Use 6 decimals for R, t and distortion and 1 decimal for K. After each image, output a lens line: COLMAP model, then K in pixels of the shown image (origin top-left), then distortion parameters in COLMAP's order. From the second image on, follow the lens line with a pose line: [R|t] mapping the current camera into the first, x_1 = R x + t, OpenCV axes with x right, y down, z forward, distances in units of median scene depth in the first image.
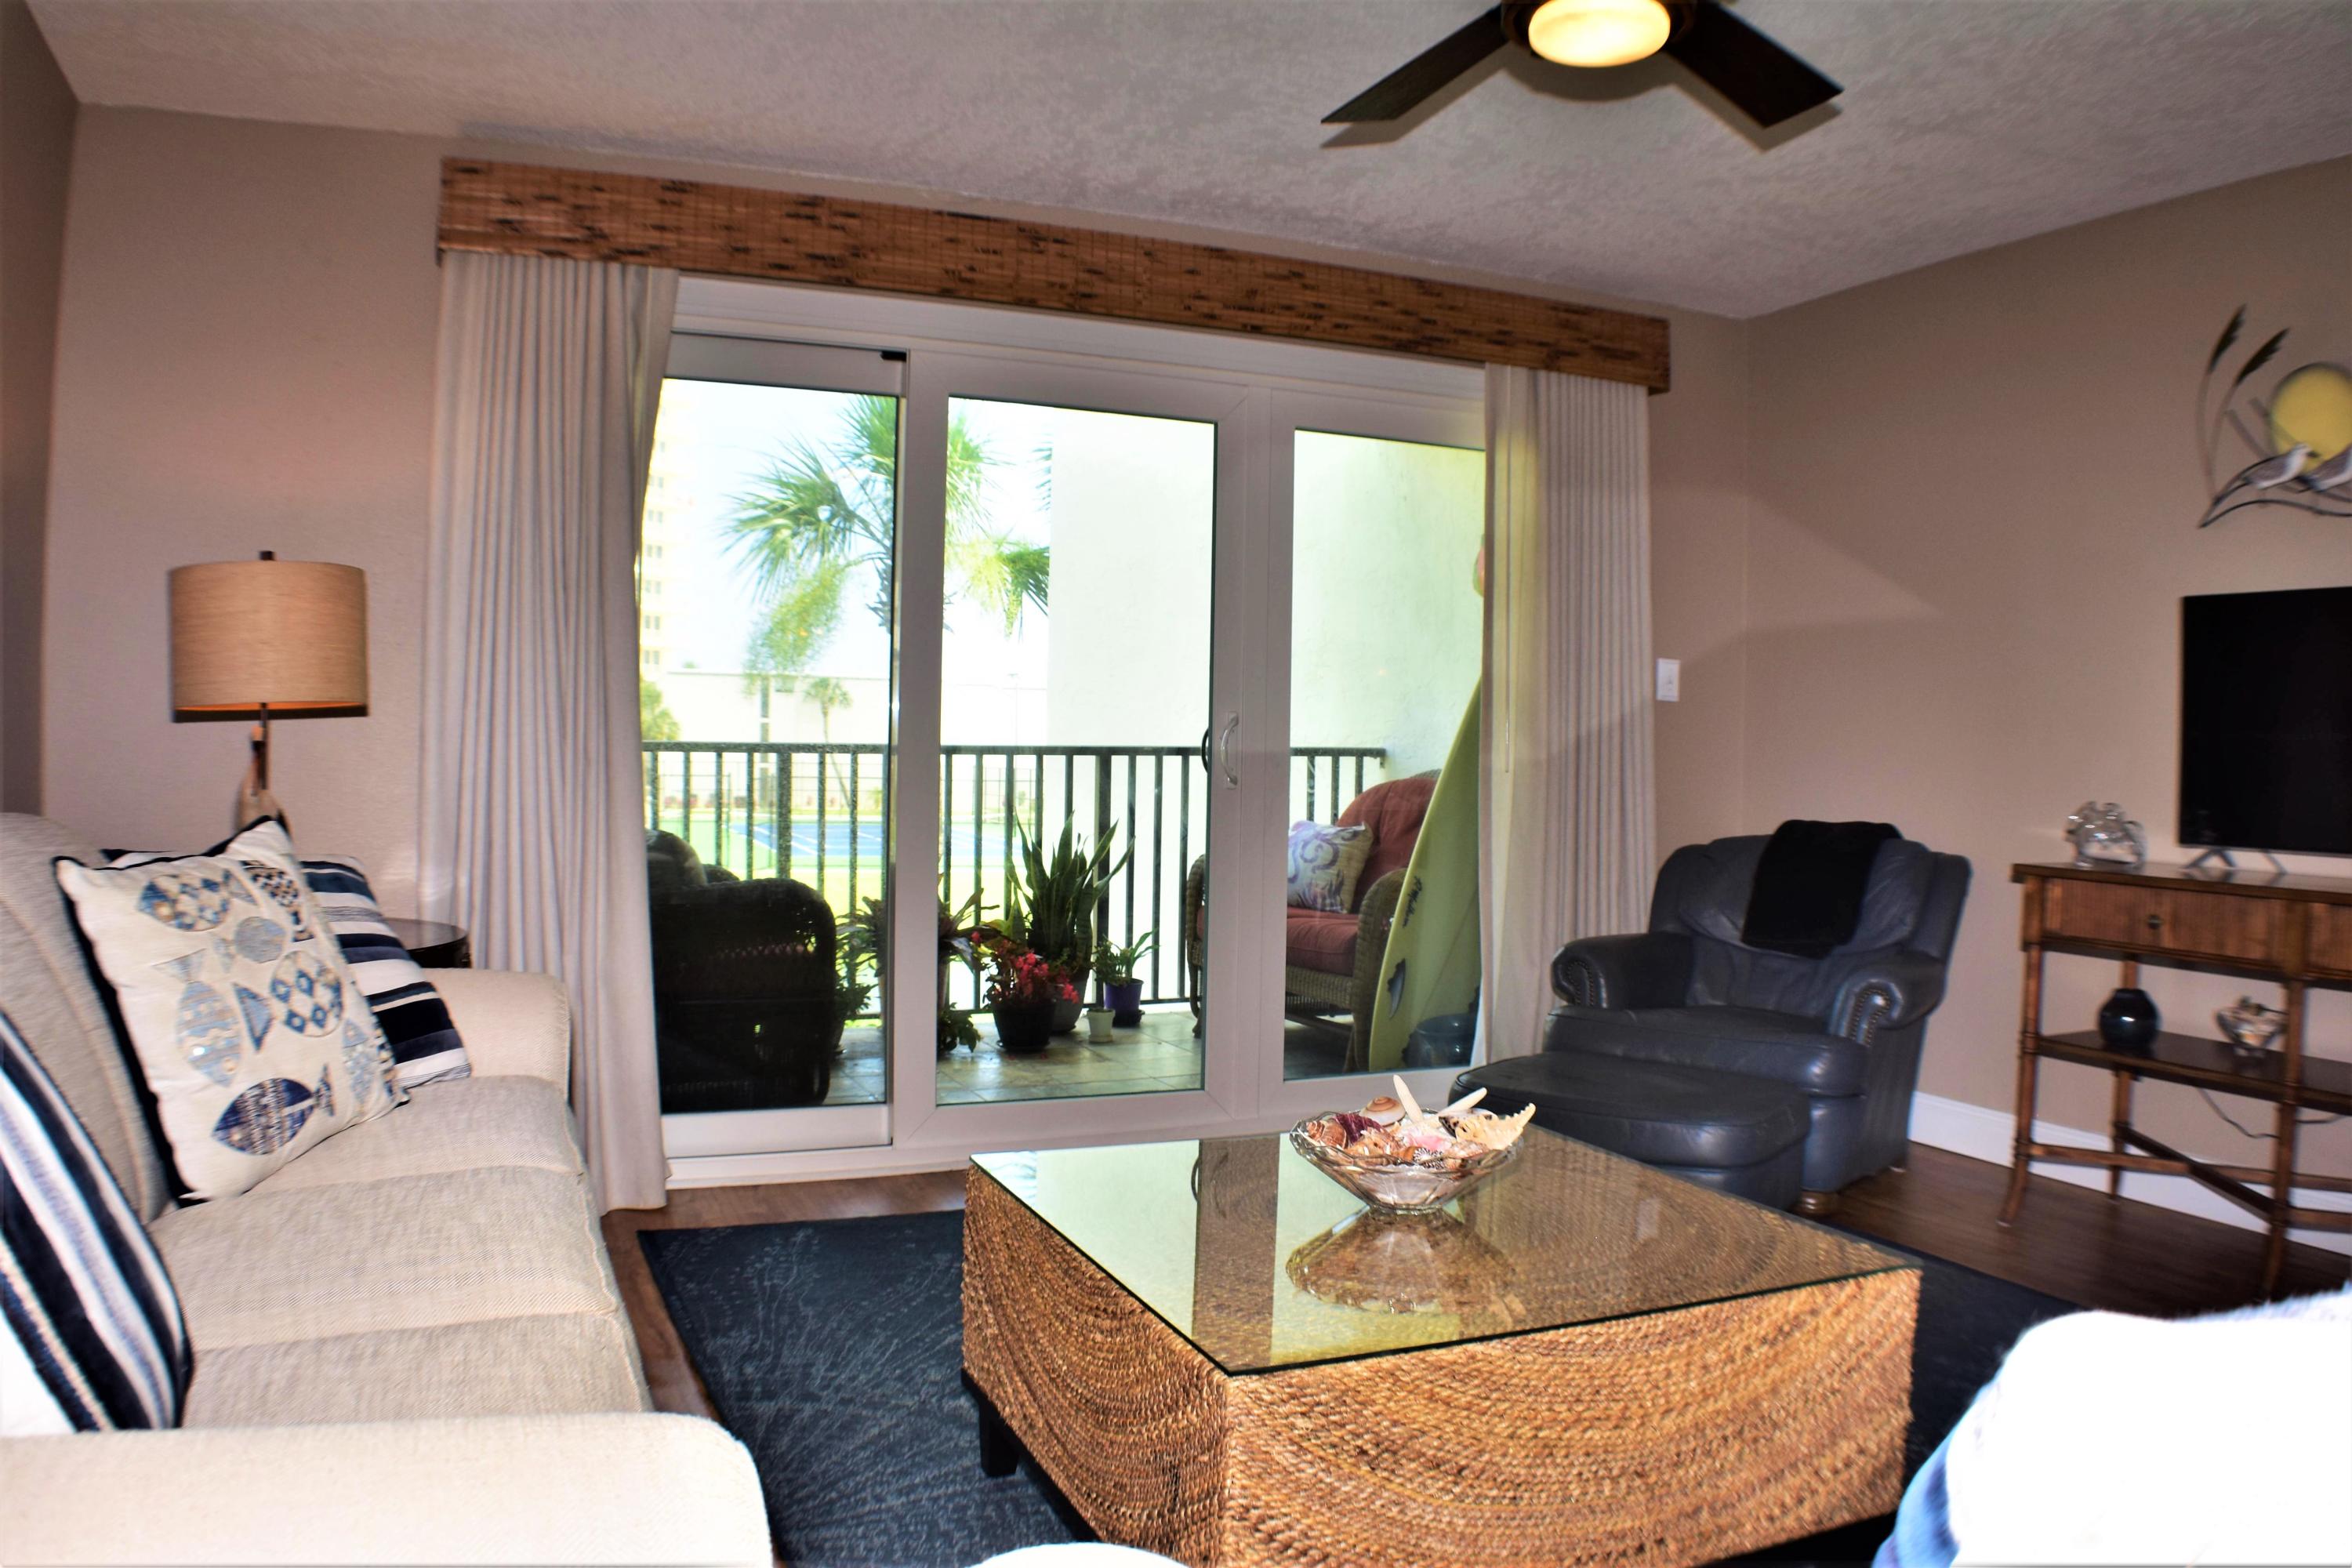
lens RADIAL K [[1745.4, 0, 1180.8], [0, 1745.4, 799.5], [0, 0, 1]] dist [-0.169369, 0.009628]
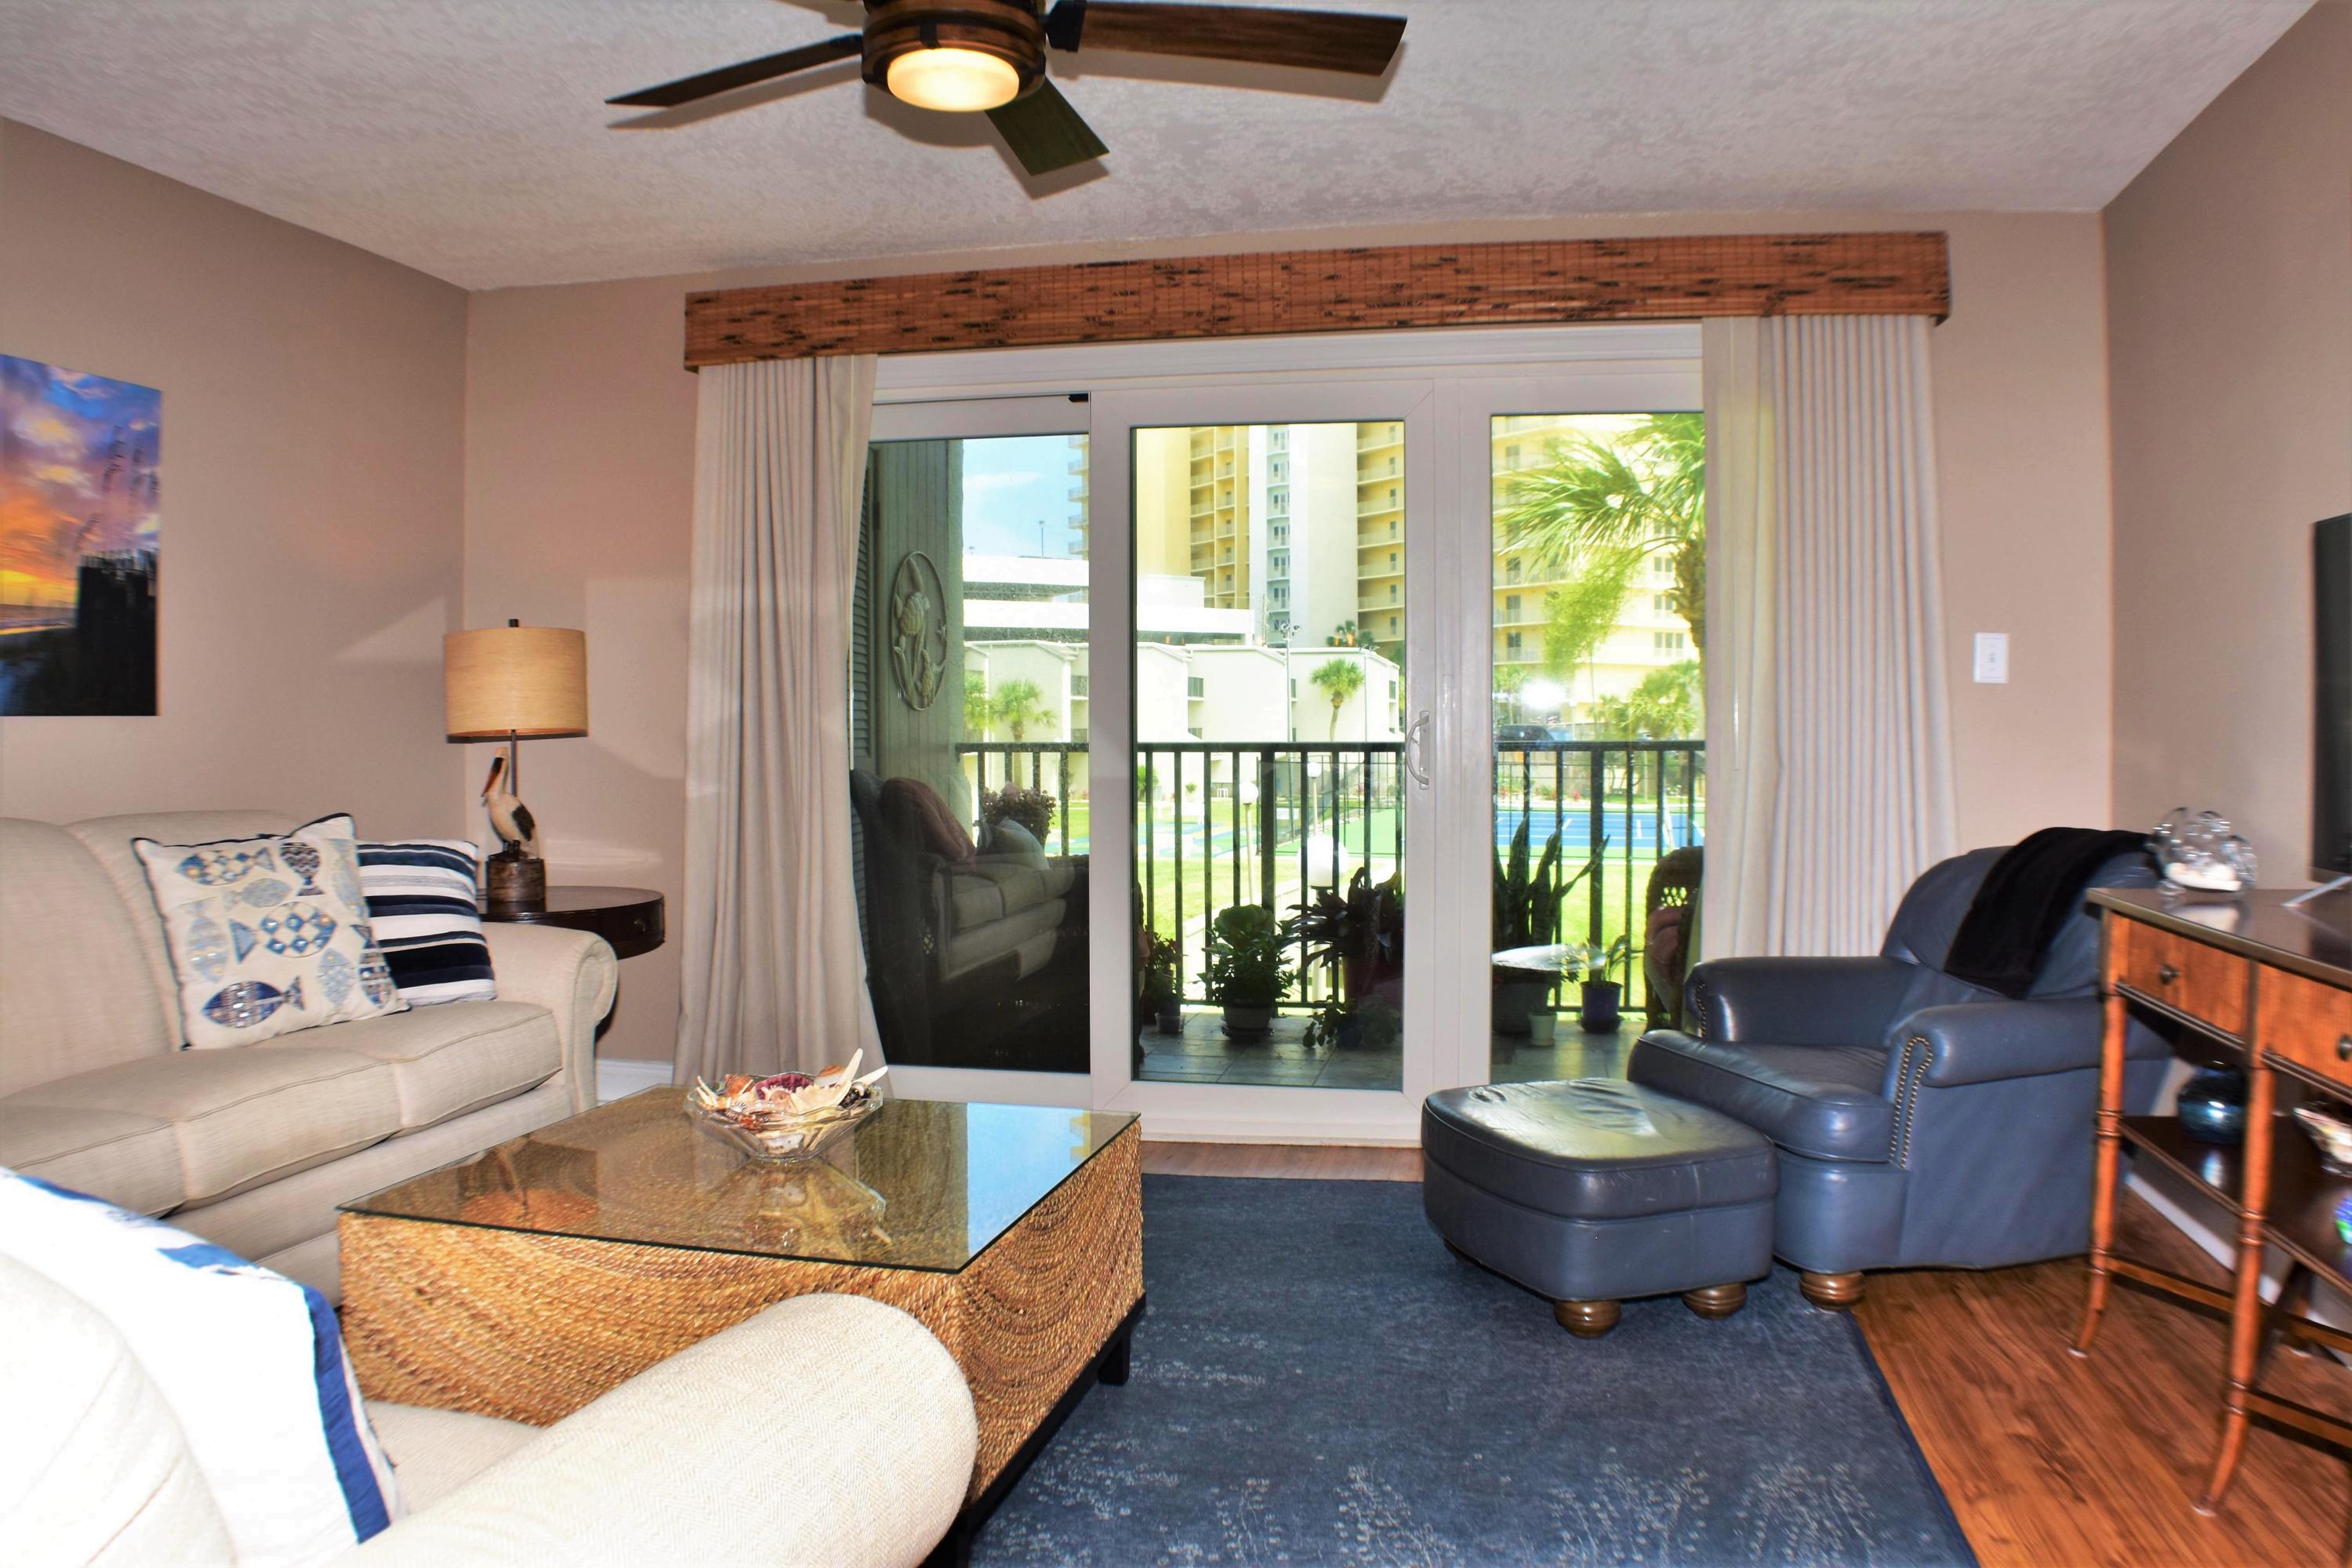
lens RADIAL K [[1828.6, 0, 1119.0], [0, 1828.6, 808.7], [0, 0, 1]] dist [-0.165332, 0.007446]
pose [[0.802422, 0.007706, -0.596708, 0.572951], [-0.000360, 0.999923, 0.012429, -0.008466], [0.596758, -0.009758, 0.802362, 0.078861]]
